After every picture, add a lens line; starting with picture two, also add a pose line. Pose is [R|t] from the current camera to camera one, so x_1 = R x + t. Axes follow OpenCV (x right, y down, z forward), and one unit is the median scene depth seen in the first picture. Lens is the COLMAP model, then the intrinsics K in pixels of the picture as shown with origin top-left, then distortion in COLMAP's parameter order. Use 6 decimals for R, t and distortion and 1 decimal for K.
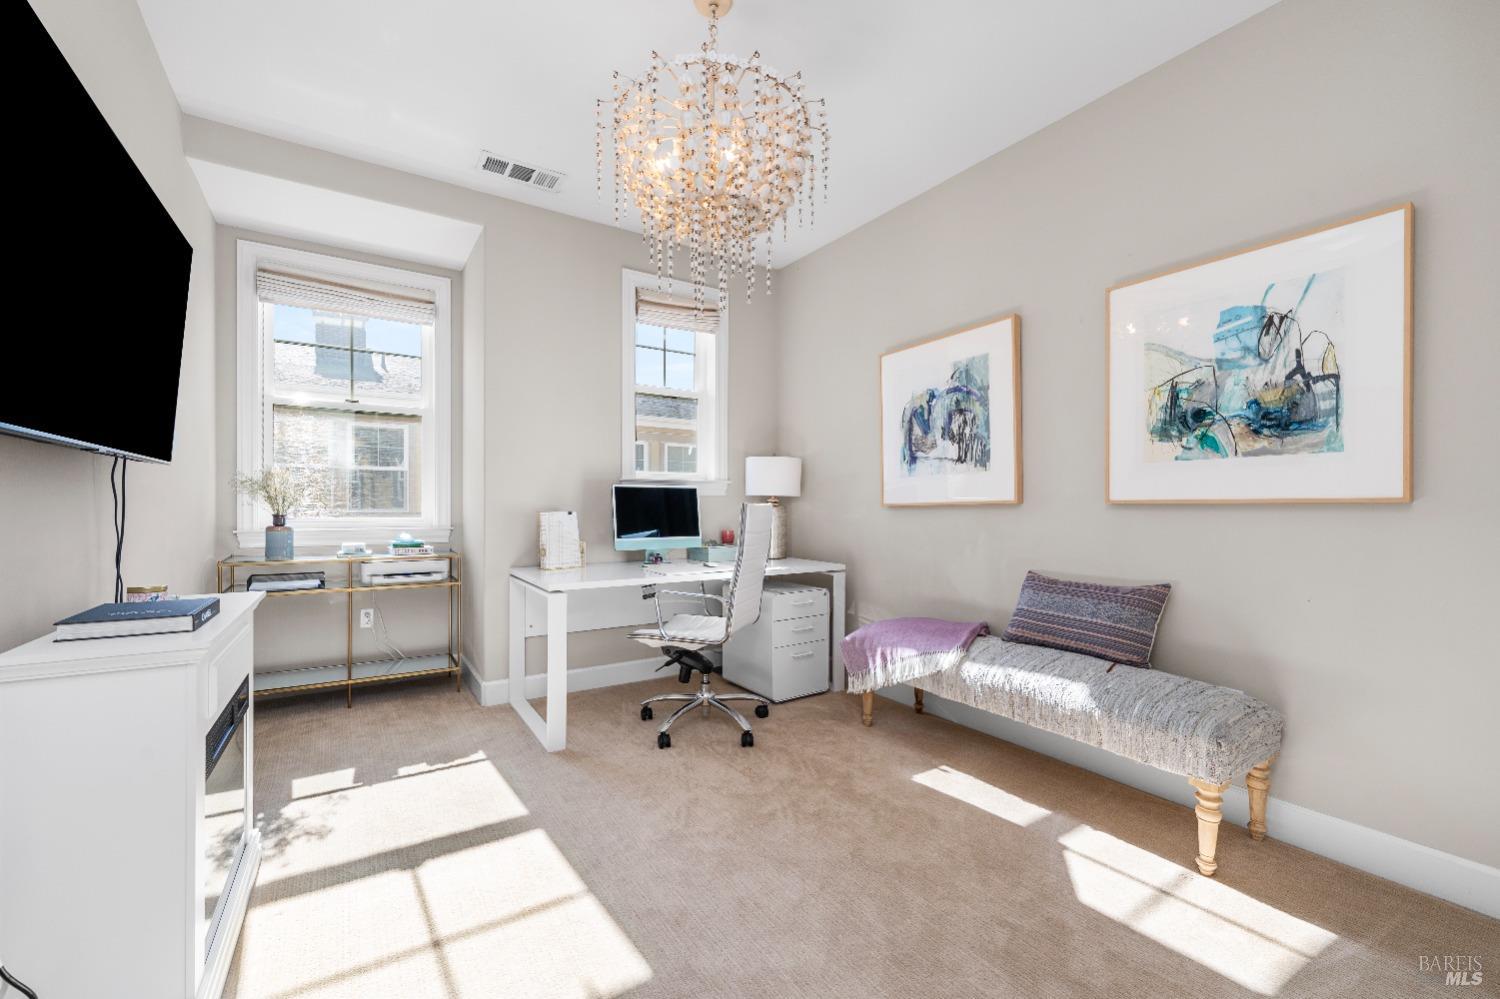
lens RADIAL K [[609.1, 0, 743.6], [0, 609.1, 502.9], [0, 0, 1]] dist [-0.002032, -0.000548]
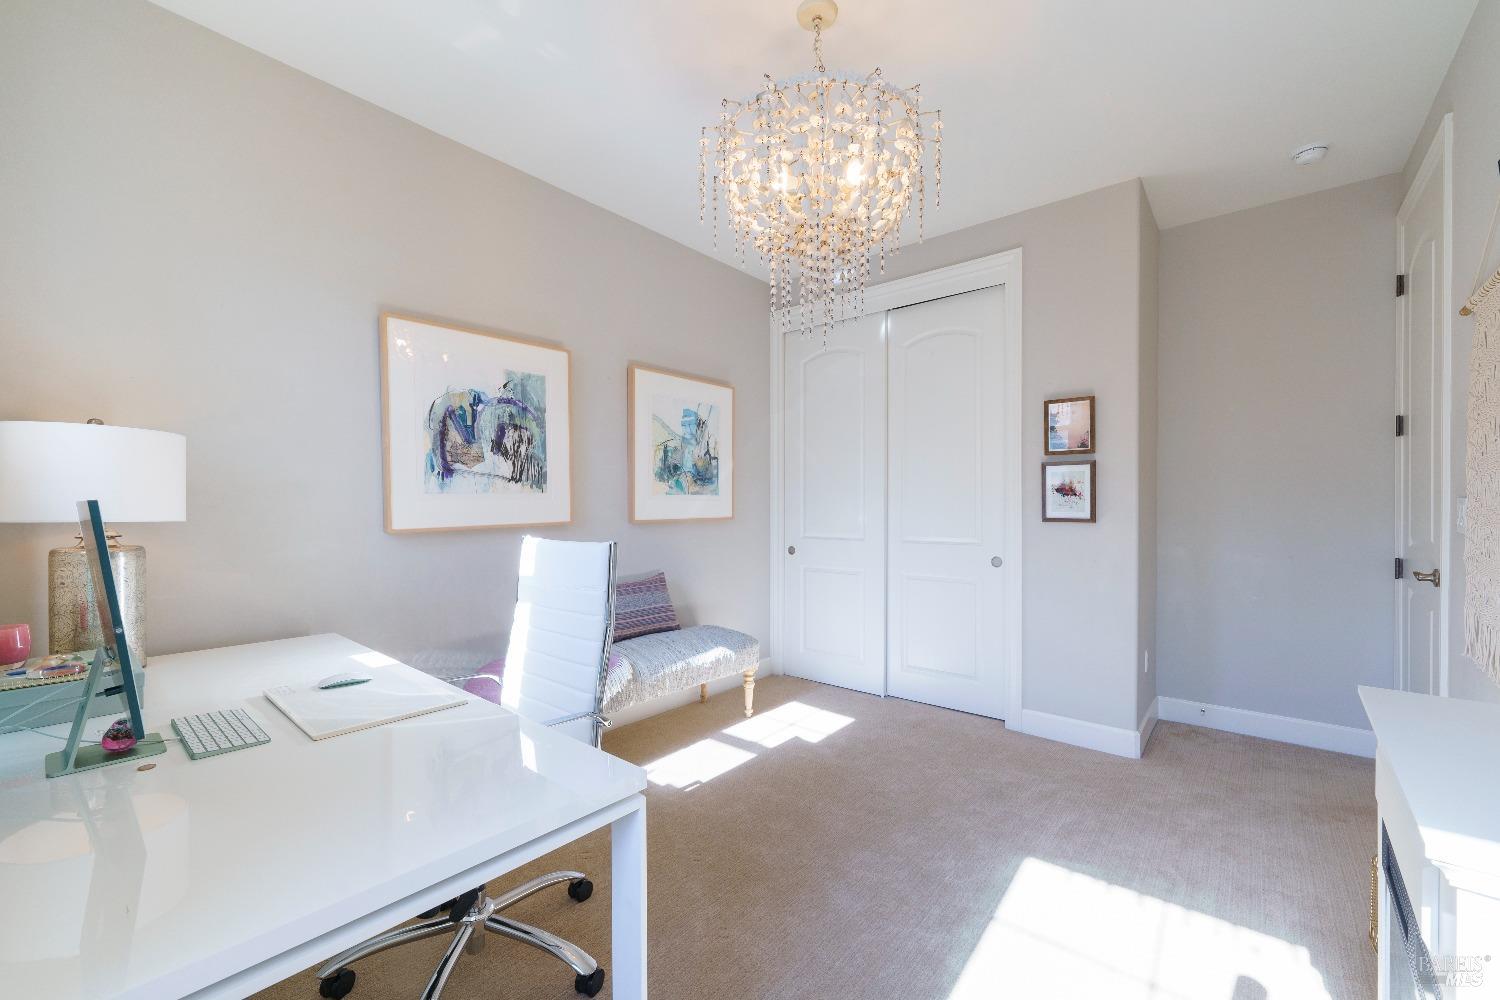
lens RADIAL K [[609.1, 0, 743.6], [0, 609.1, 503.4], [0, 0, 1]] dist [-0.002032, -0.000548]
pose [[-0.292825, -0.004276, 0.956156, -0.647137], [-0.007443, 0.999970, 0.002193, -0.038938], [-0.956137, -0.006474, -0.292848, 0.958052]]
